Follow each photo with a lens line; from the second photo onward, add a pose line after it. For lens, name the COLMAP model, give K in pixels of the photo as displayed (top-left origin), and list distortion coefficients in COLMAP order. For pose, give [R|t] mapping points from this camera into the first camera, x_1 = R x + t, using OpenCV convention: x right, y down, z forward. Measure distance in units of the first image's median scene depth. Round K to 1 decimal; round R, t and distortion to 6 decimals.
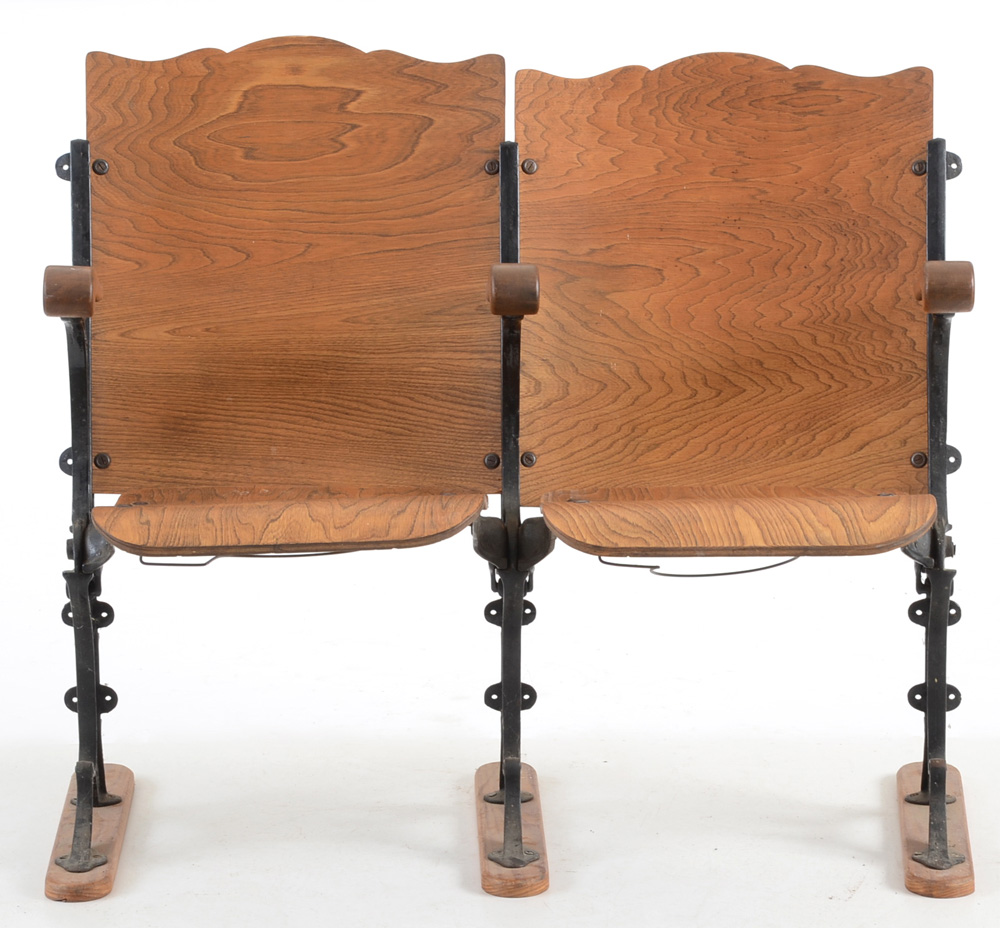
lens RADIAL K [[3861.9, 0, 464.4], [0, 3861.9, 464.5], [0, 0, 1]] dist [0.508025, 0.000000]
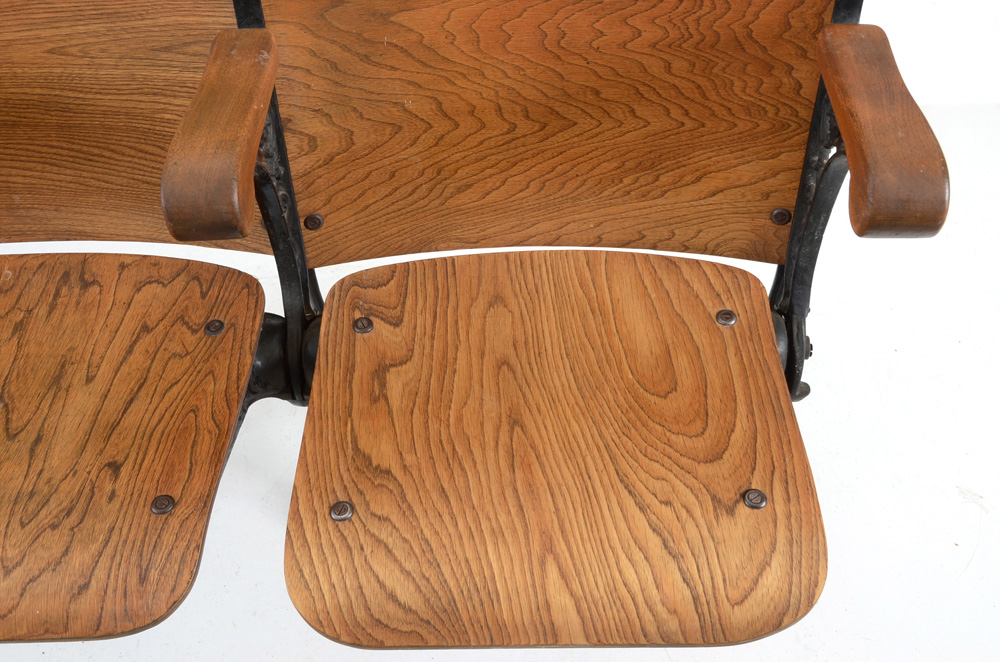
lens RADIAL K [[1012.0, 0, 497.5], [0, 1012.0, 328.2], [0, 0, 1]] dist [-0.007159, 0.000000]
pose [[0.999590, -0.019338, -0.021136, 0.059903], [0.028642, 0.689324, 0.723886, -0.141295], [0.000571, -0.724195, 0.689595, 0.825513]]
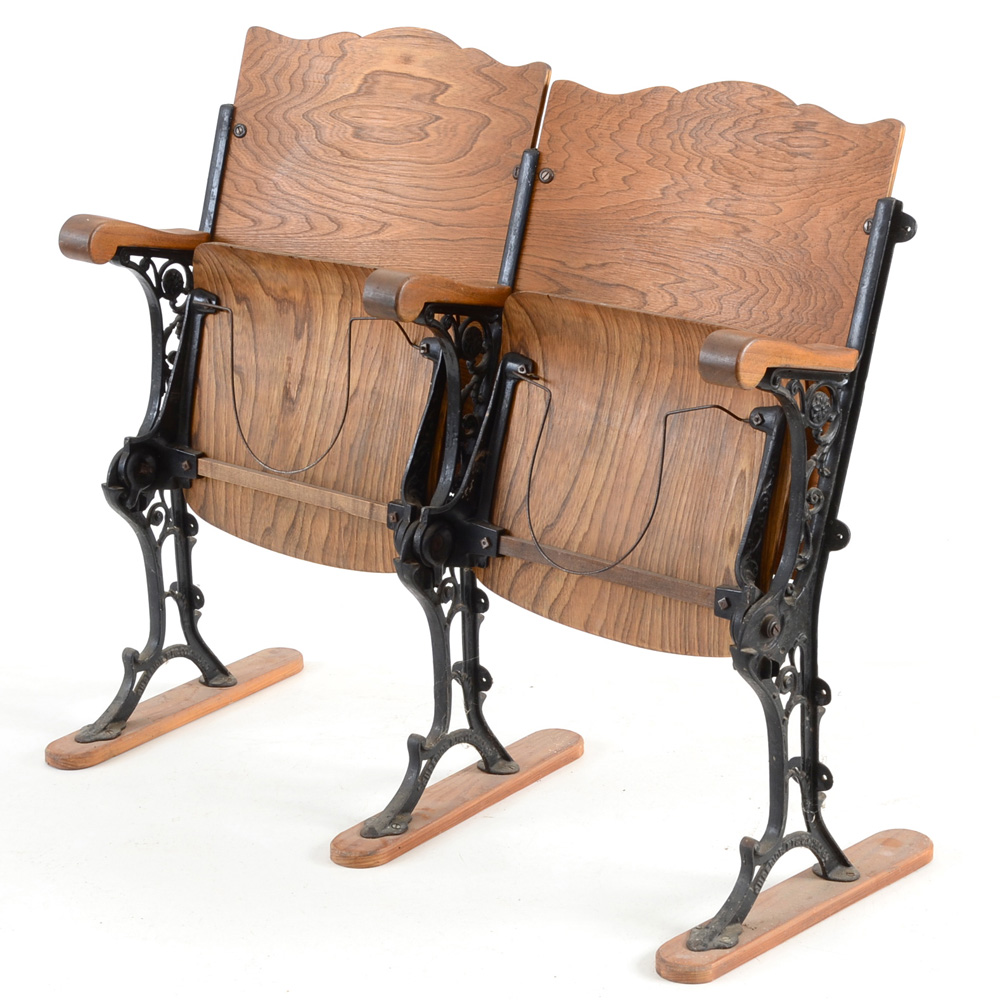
lens RADIAL K [[2700.9, 0, 525.7], [0, 2700.9, 509.5], [0, 0, 1]] dist [0.229292, 0.000000]
pose [[0.790329, 0.188749, -0.582884, 0.445665], [-0.135144, 0.981637, 0.134631, -0.085859], [0.597592, -0.027630, 0.801324, 0.420767]]
